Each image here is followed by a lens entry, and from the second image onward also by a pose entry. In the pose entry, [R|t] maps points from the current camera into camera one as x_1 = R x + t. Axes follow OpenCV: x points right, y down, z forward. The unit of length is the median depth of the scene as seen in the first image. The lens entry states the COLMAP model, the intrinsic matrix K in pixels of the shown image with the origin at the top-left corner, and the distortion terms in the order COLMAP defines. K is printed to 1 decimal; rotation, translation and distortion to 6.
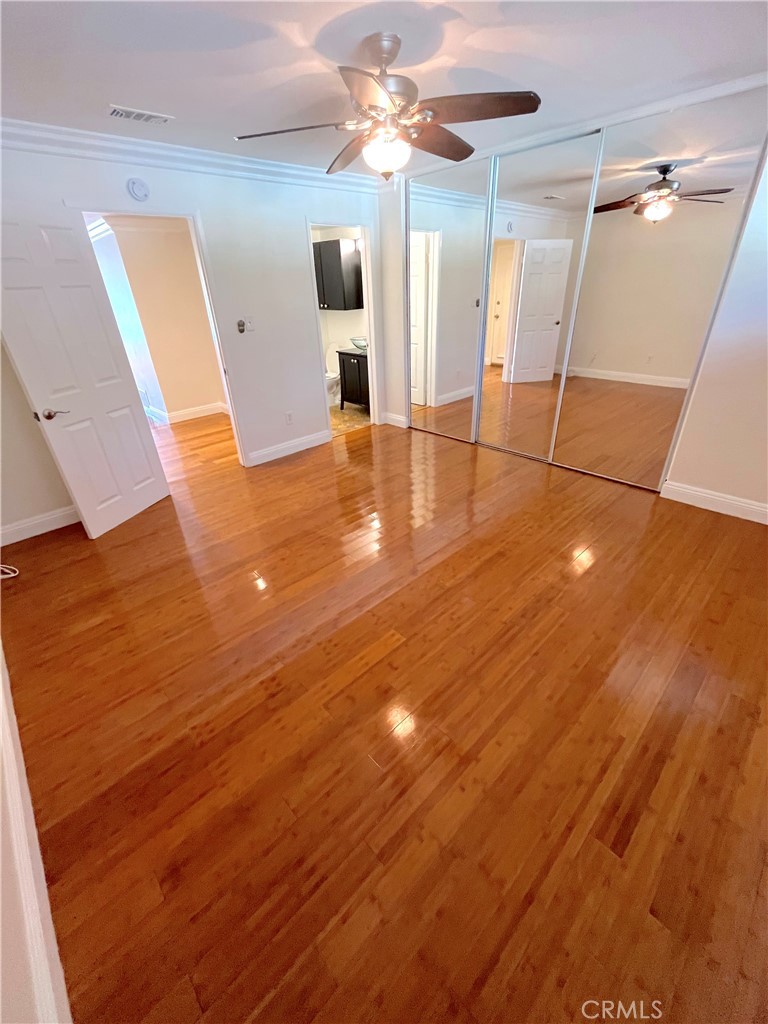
lens RADIAL K [[419.4, 0, 390.3], [0, 419.4, 513.1], [0, 0, 1]] dist [-0.003032, -0.000083]
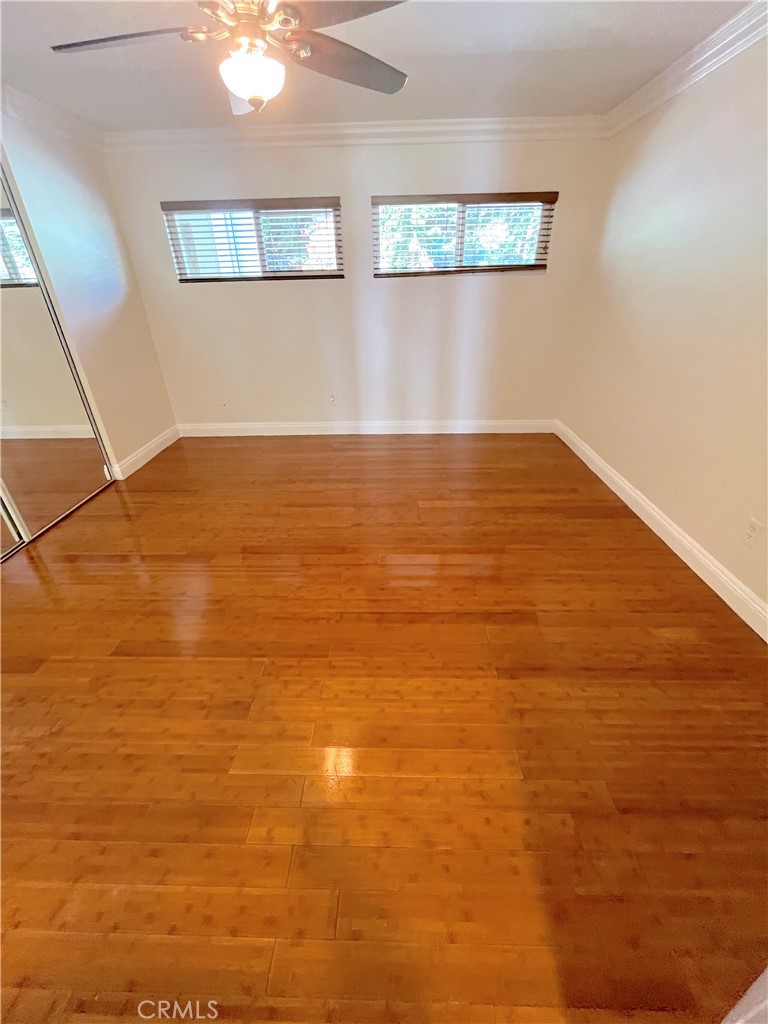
lens RADIAL K [[419.4, 0, 383.4], [0, 419.4, 511.0], [0, 0, 1]] dist [-0.003032, -0.000083]
pose [[-0.699888, -0.308374, 0.644253, -0.814787], [0.387712, 0.593514, 0.705280, -0.745267], [-0.599864, 0.743402, -0.295833, 1.492919]]
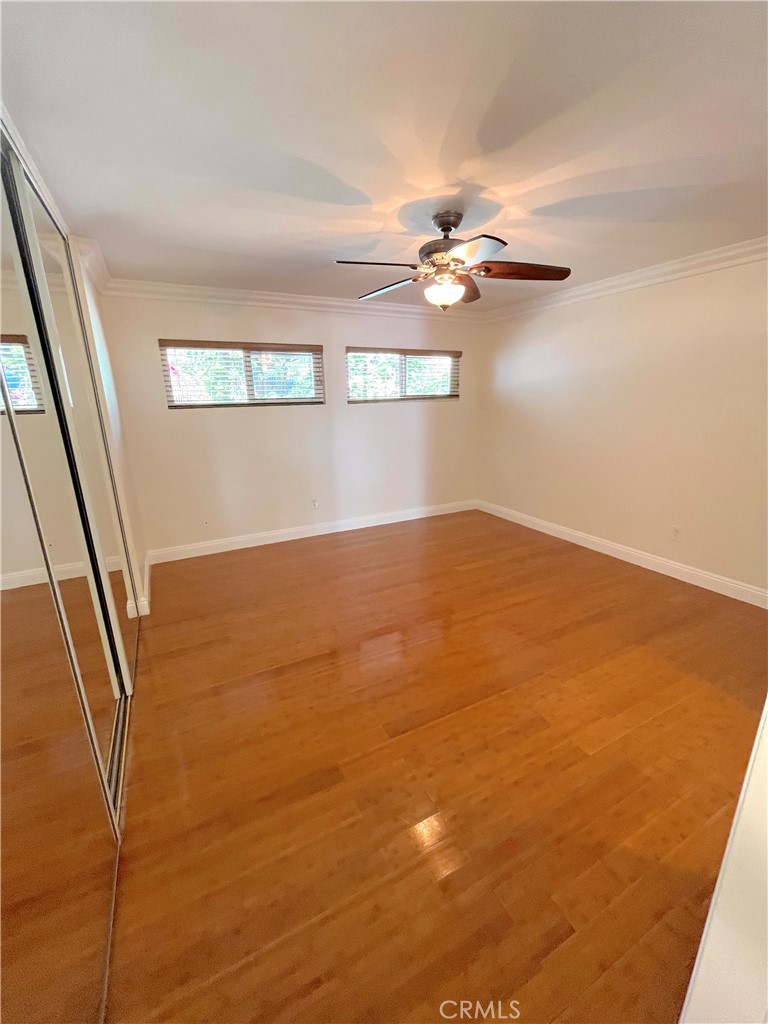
lens RADIAL K [[419.4, 0, 389.3], [0, 419.4, 507.0], [0, 0, 1]] dist [-0.003032, -0.000083]
pose [[-0.957984, -0.027026, 0.285547, -0.196198], [0.180427, 0.717120, 0.673190, -1.132573], [-0.222965, 0.696426, -0.682113, 2.062019]]
